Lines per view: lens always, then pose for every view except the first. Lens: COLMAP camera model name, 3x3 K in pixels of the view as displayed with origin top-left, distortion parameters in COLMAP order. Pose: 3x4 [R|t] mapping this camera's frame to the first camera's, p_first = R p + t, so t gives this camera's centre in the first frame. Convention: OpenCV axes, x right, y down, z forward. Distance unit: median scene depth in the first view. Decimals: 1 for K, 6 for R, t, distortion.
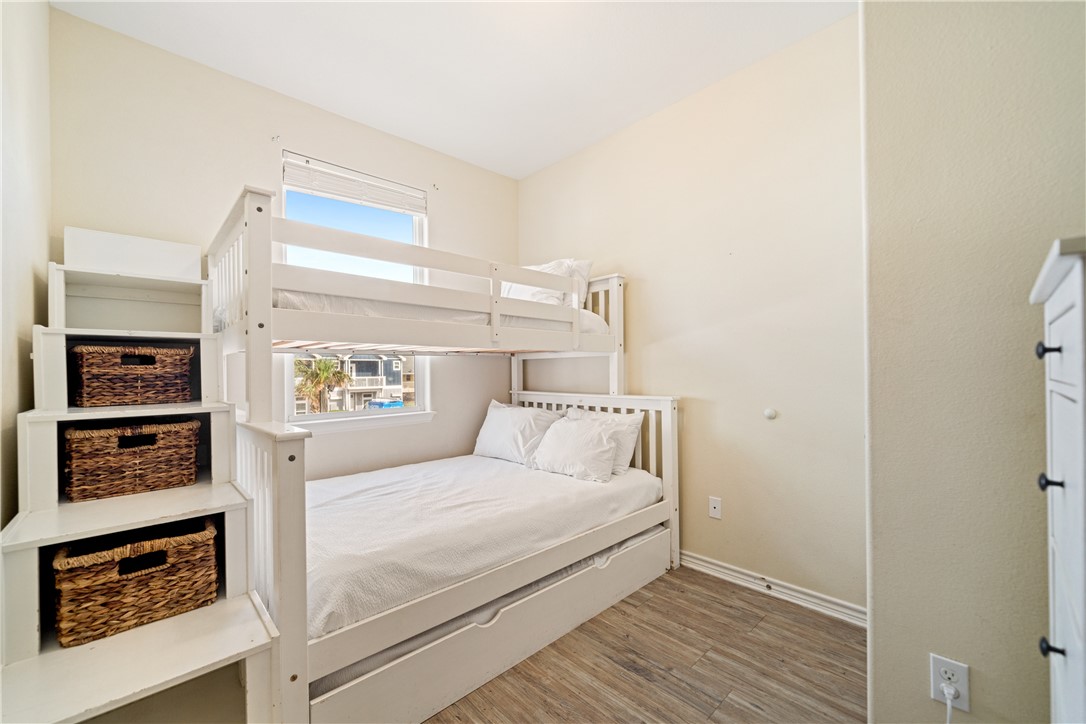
lens RADIAL K [[426.3, 0, 545.0], [0, 426.3, 370.9], [0, 0, 1]] dist [-0.000915, -0.000239]
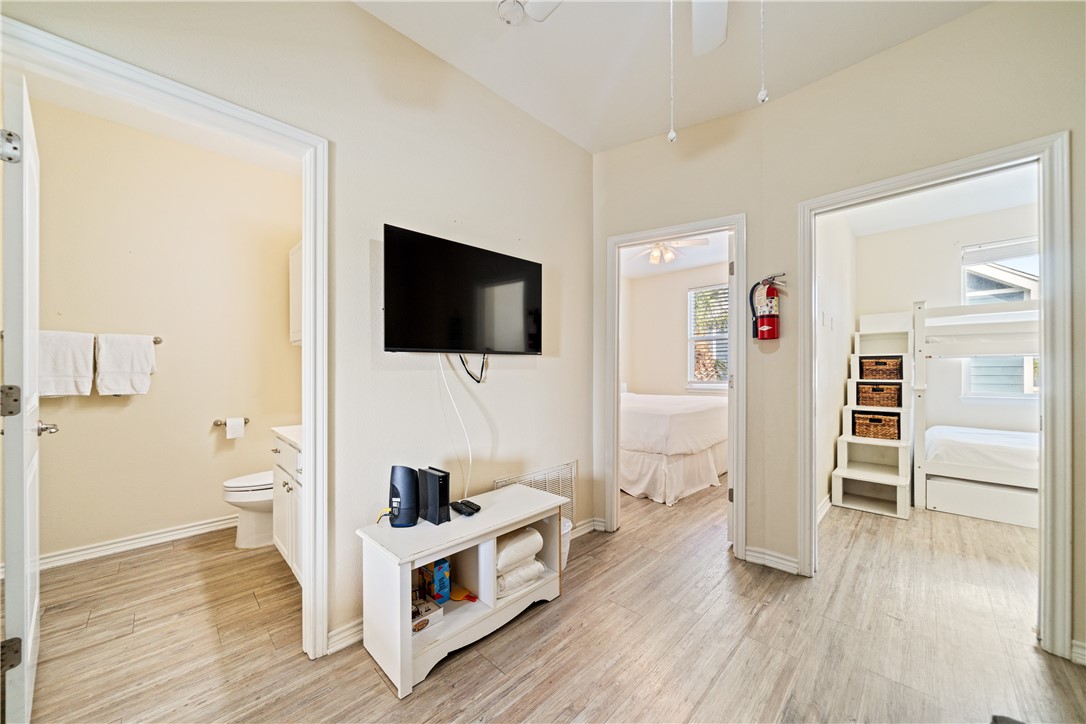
lens RADIAL K [[386.8, 0, 545.5], [0, 386.8, 370.8], [0, 0, 1]] dist [-0.000950, -0.000232]
pose [[0.030993, 0.010127, -0.999468, 1.775962], [-0.003336, 0.999944, 0.010029, 0.003497], [0.999514, 0.003024, 0.031026, -1.505916]]
